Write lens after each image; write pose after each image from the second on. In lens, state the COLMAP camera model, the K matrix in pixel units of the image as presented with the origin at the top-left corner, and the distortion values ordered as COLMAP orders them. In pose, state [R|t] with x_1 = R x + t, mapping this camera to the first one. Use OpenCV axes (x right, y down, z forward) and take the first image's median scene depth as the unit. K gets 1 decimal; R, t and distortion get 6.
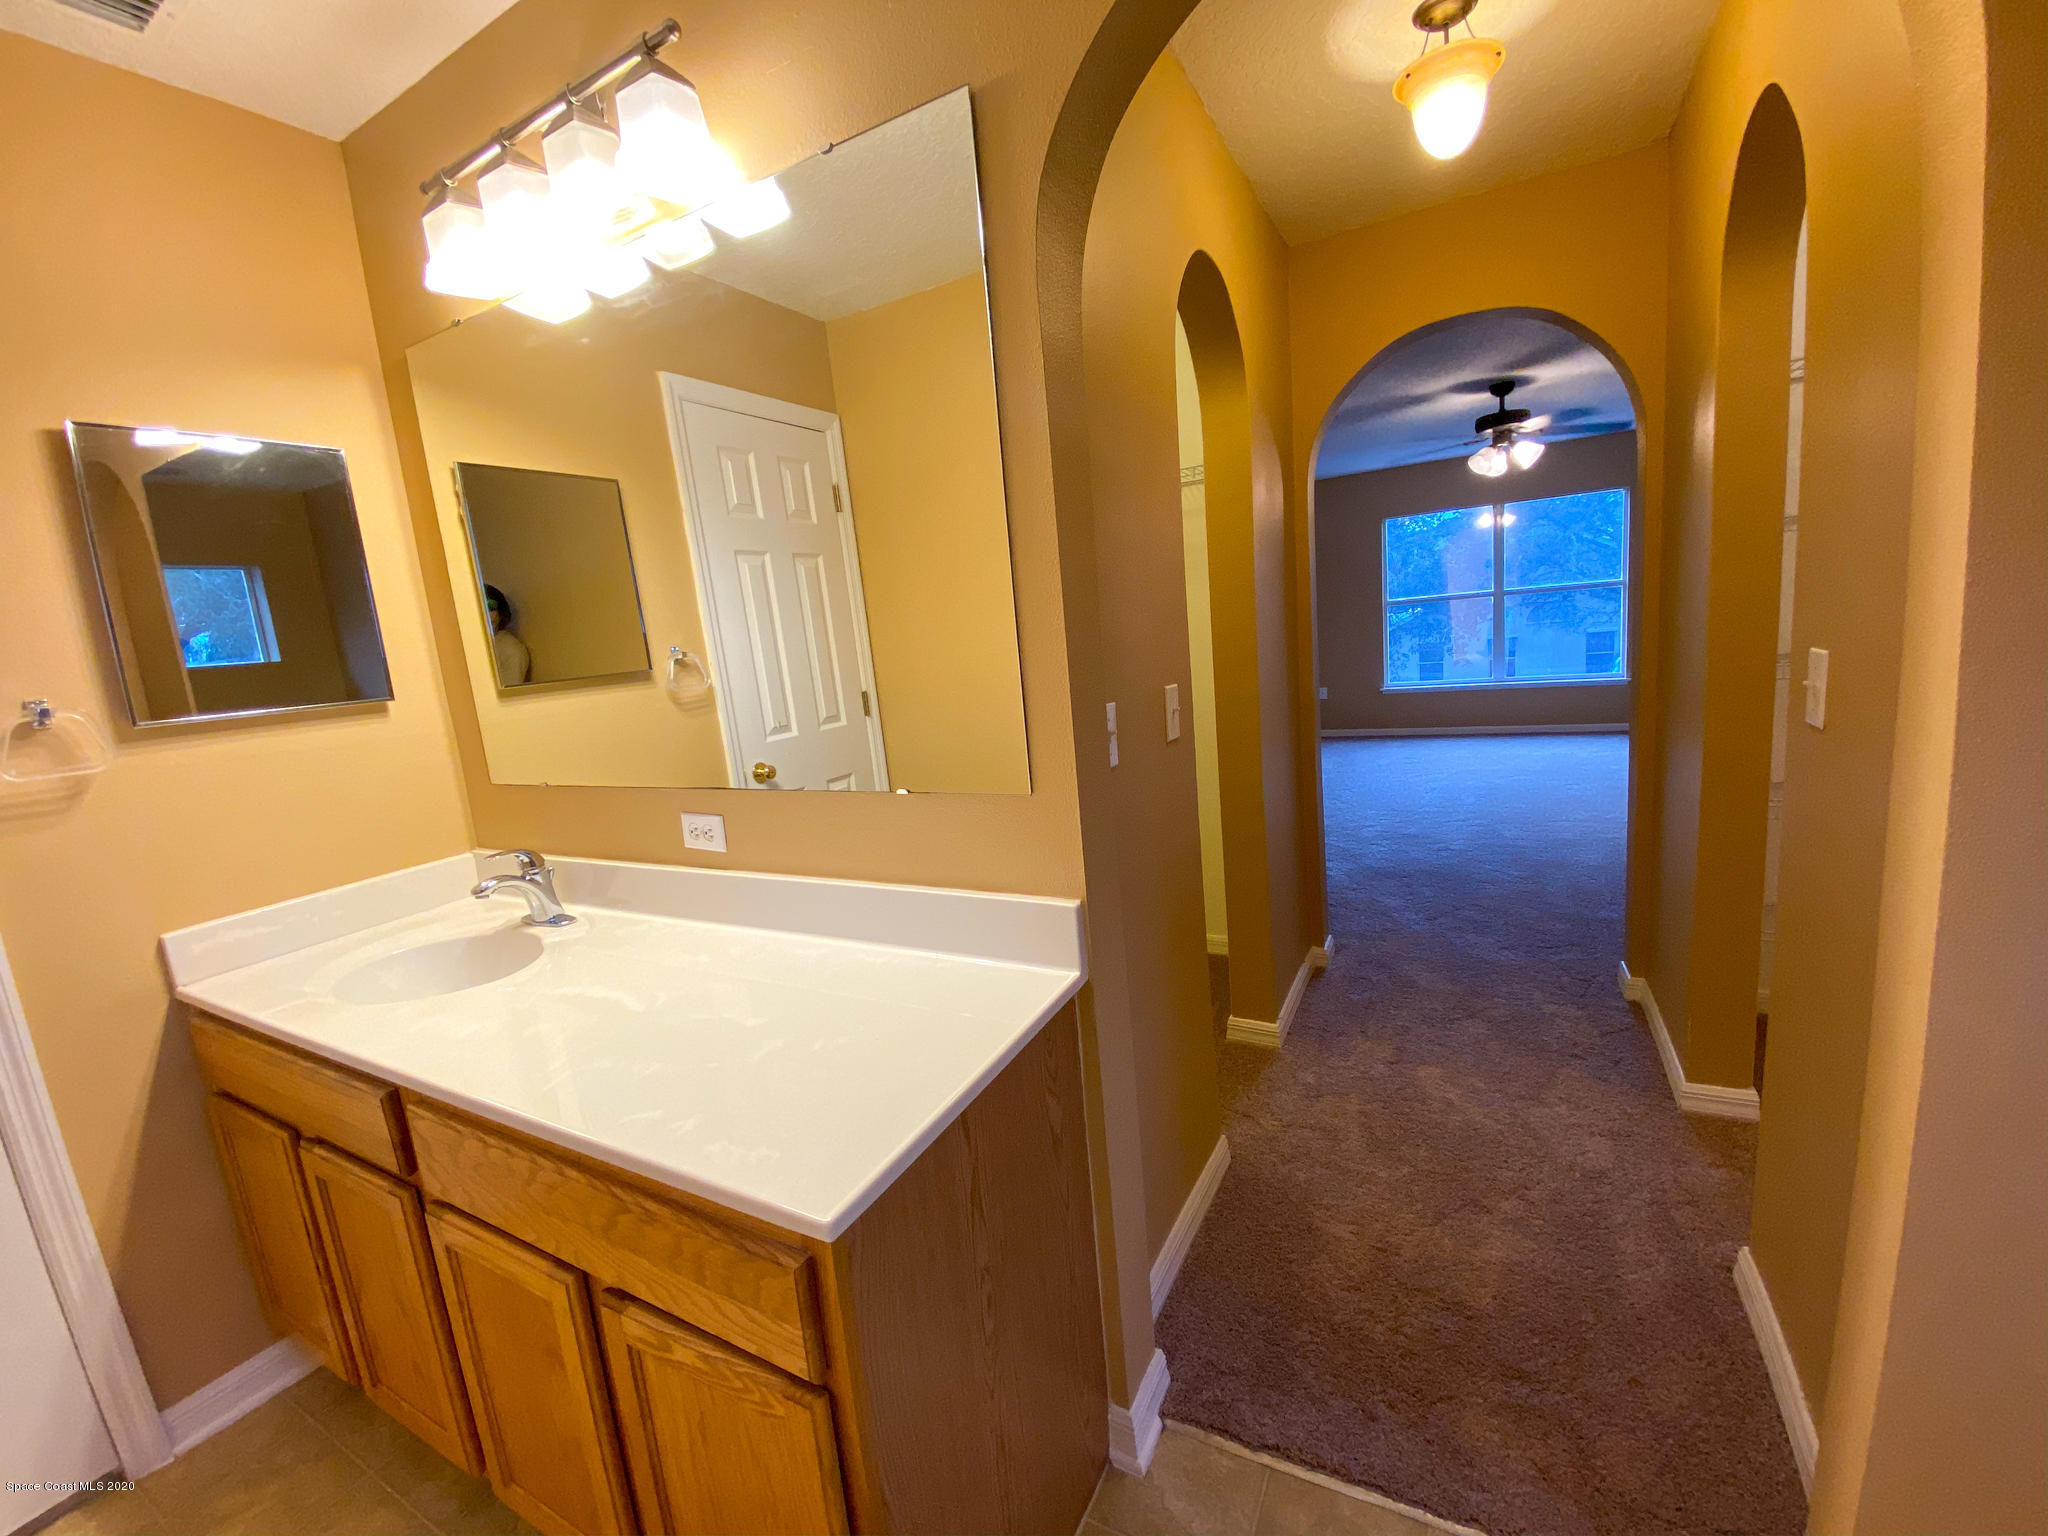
lens RADIAL K [[828.3, 0, 1028.6], [0, 828.3, 767.0], [0, 0, 1]] dist [0.043669, -0.018279]
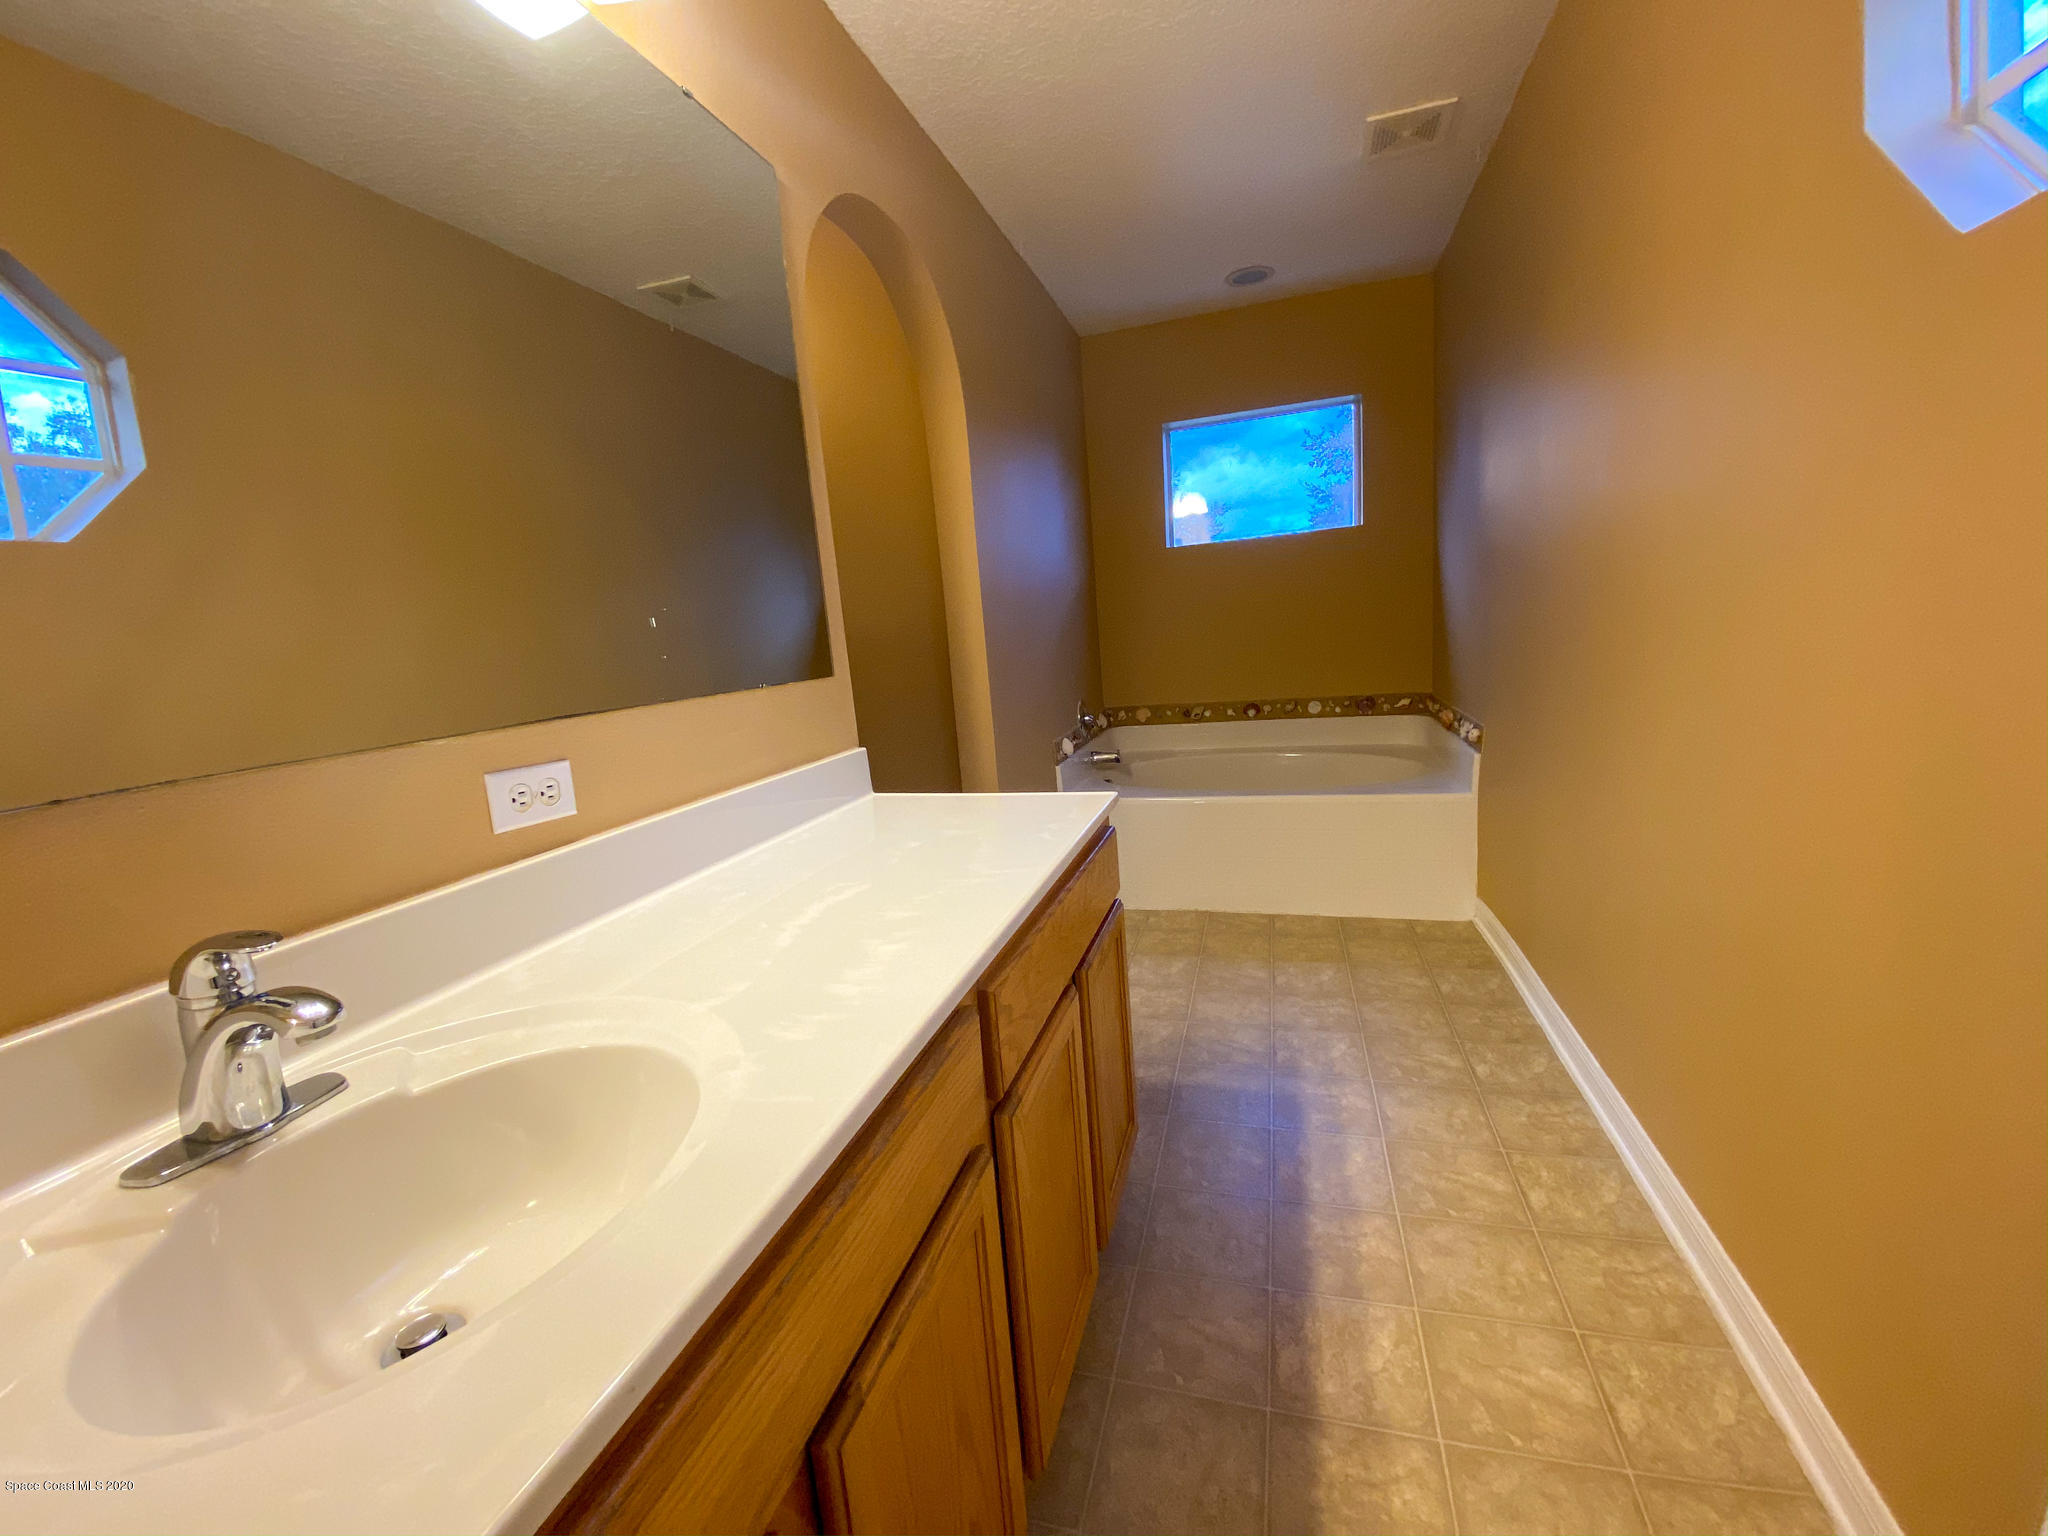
lens RADIAL K [[828.3, 0, 1028.6], [0, 828.3, 767.0], [0, 0, 1]] dist [0.043669, -0.018279]
pose [[-0.208393, -0.059395, 0.976240, -1.091495], [0.259092, 0.959142, 0.113662, 0.082803], [-0.943103, 0.276622, -0.184489, 0.757364]]
